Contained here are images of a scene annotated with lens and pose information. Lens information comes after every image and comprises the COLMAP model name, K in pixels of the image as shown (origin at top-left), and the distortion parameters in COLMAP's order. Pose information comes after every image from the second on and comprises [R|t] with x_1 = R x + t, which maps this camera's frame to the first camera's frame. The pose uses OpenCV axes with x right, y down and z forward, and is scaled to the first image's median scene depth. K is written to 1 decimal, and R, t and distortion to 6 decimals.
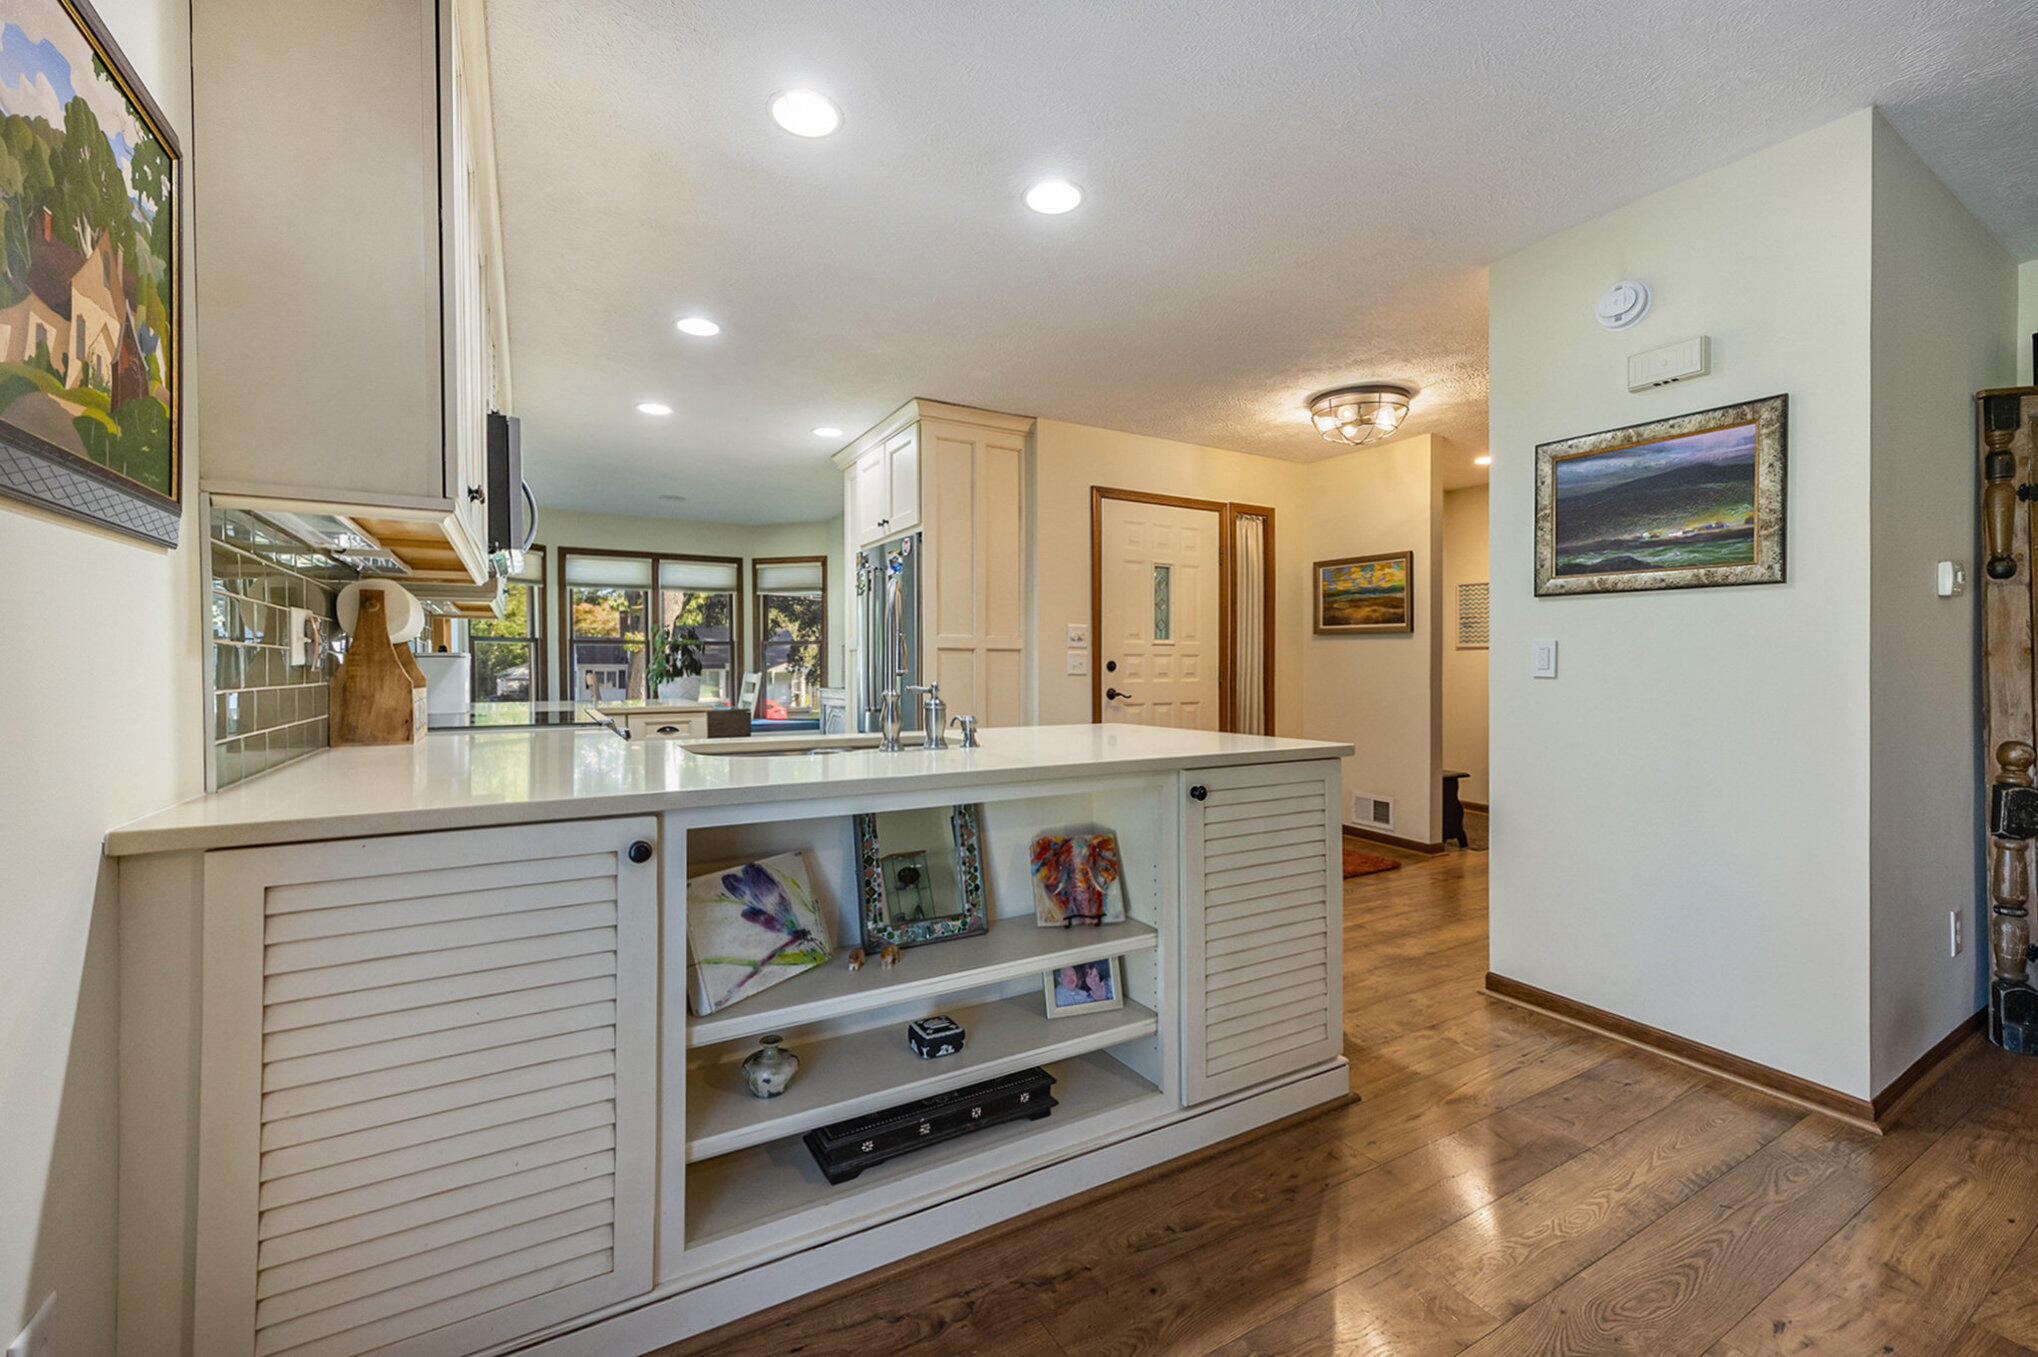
lens RADIAL K [[831.2, 0, 997.3], [0, 831.2, 661.7], [0, 0, 1]] dist [0.005526, -0.000145]
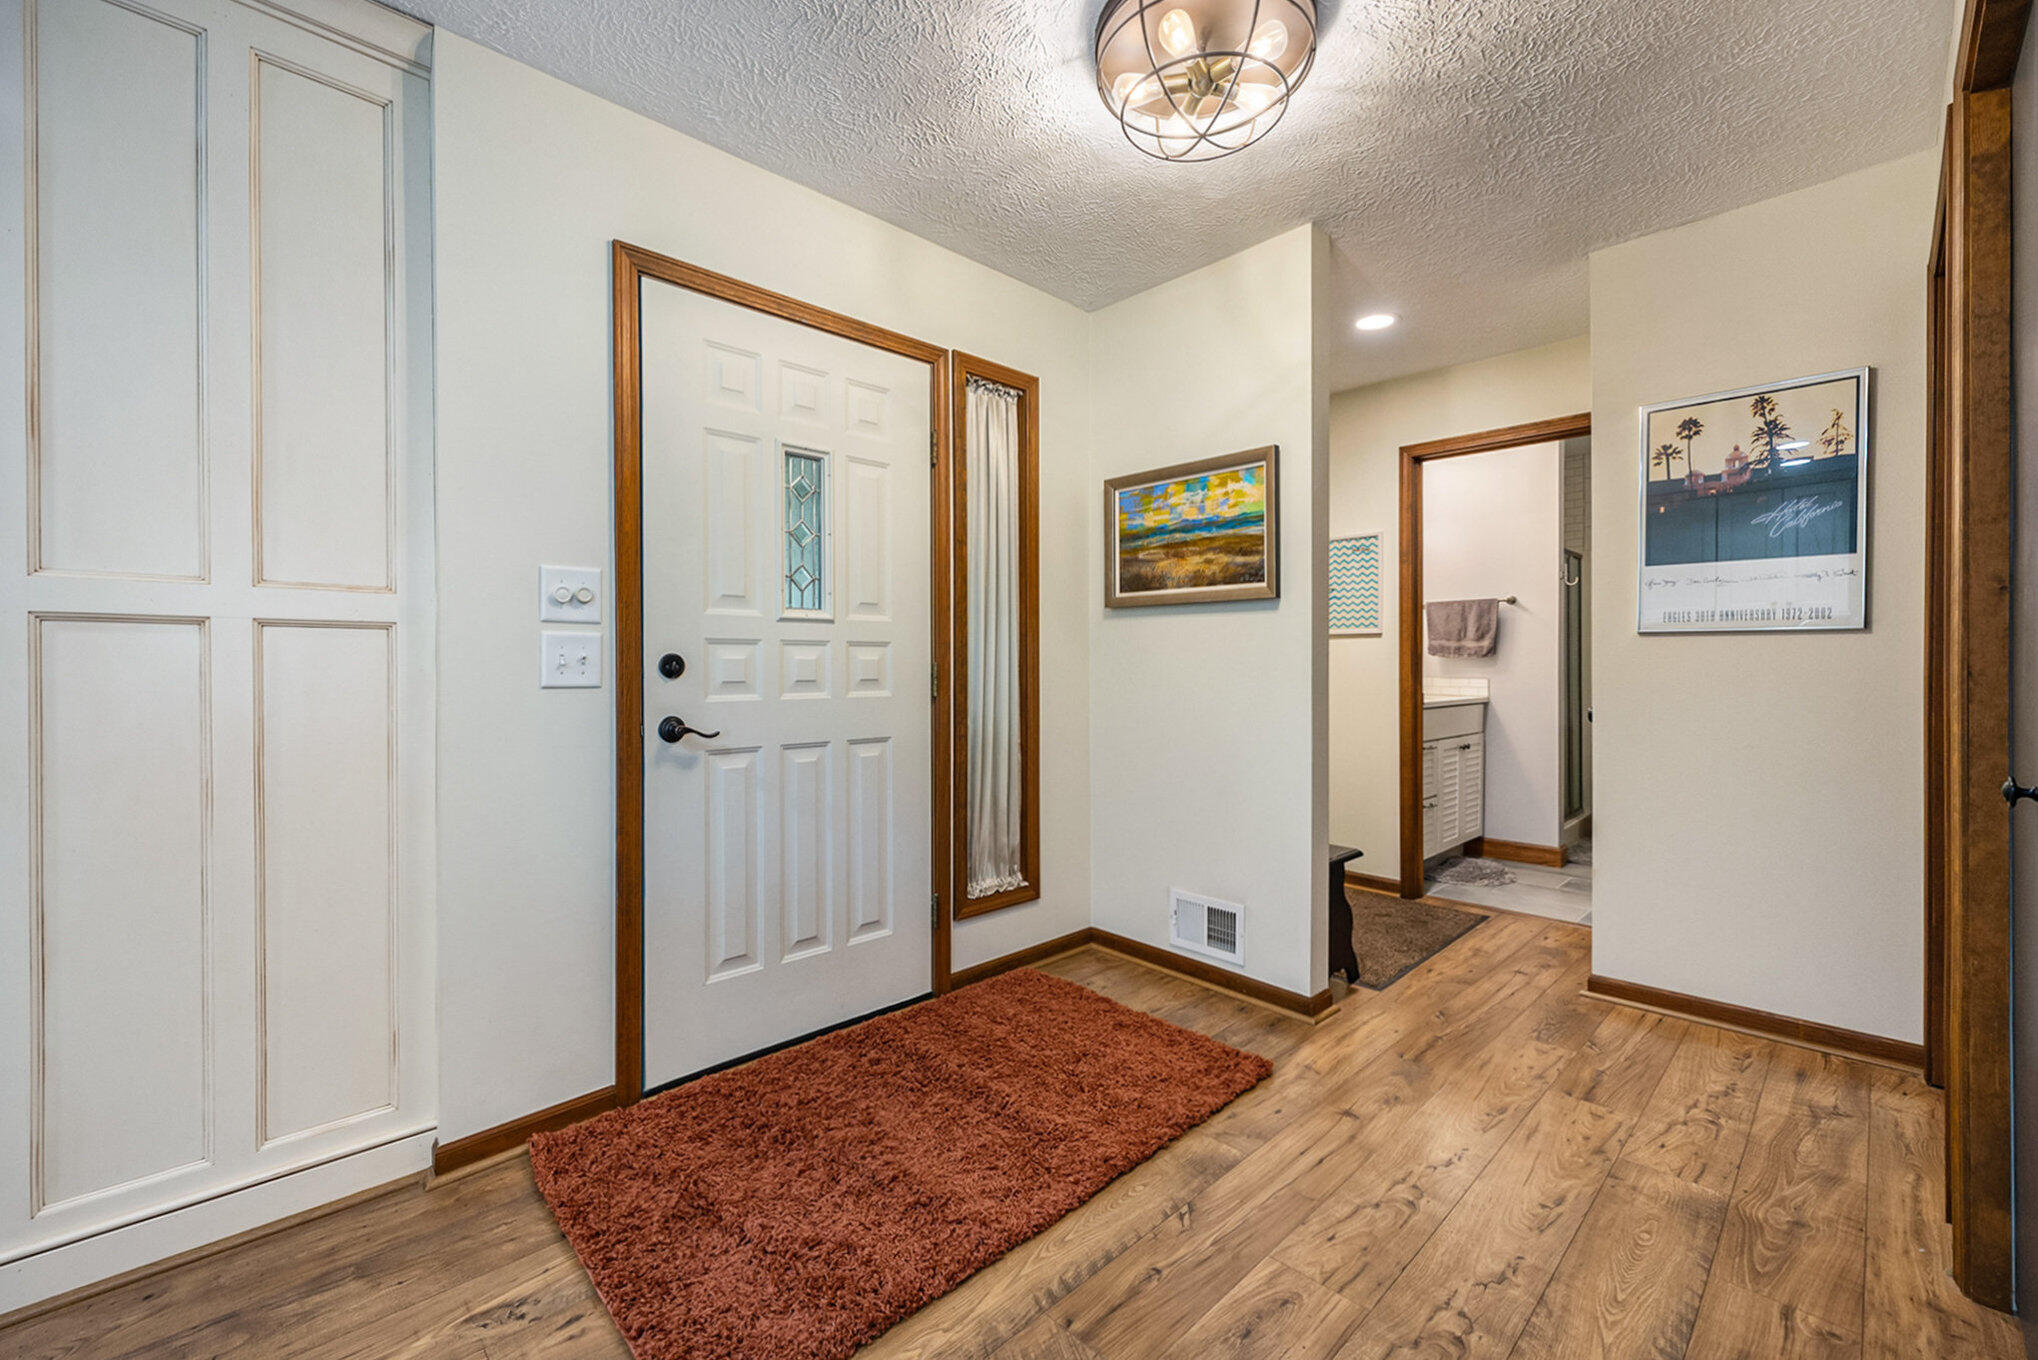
lens RADIAL K [[831.2, 0, 1019.3], [0, 831.2, 678.2], [0, 0, 1]] dist [0.005526, -0.000145]
pose [[0.965323, -0.009774, 0.260875, 0.190629], [0.006023, 0.999867, 0.015176, 0.005930], [-0.260988, -0.013079, 0.965253, 0.506663]]
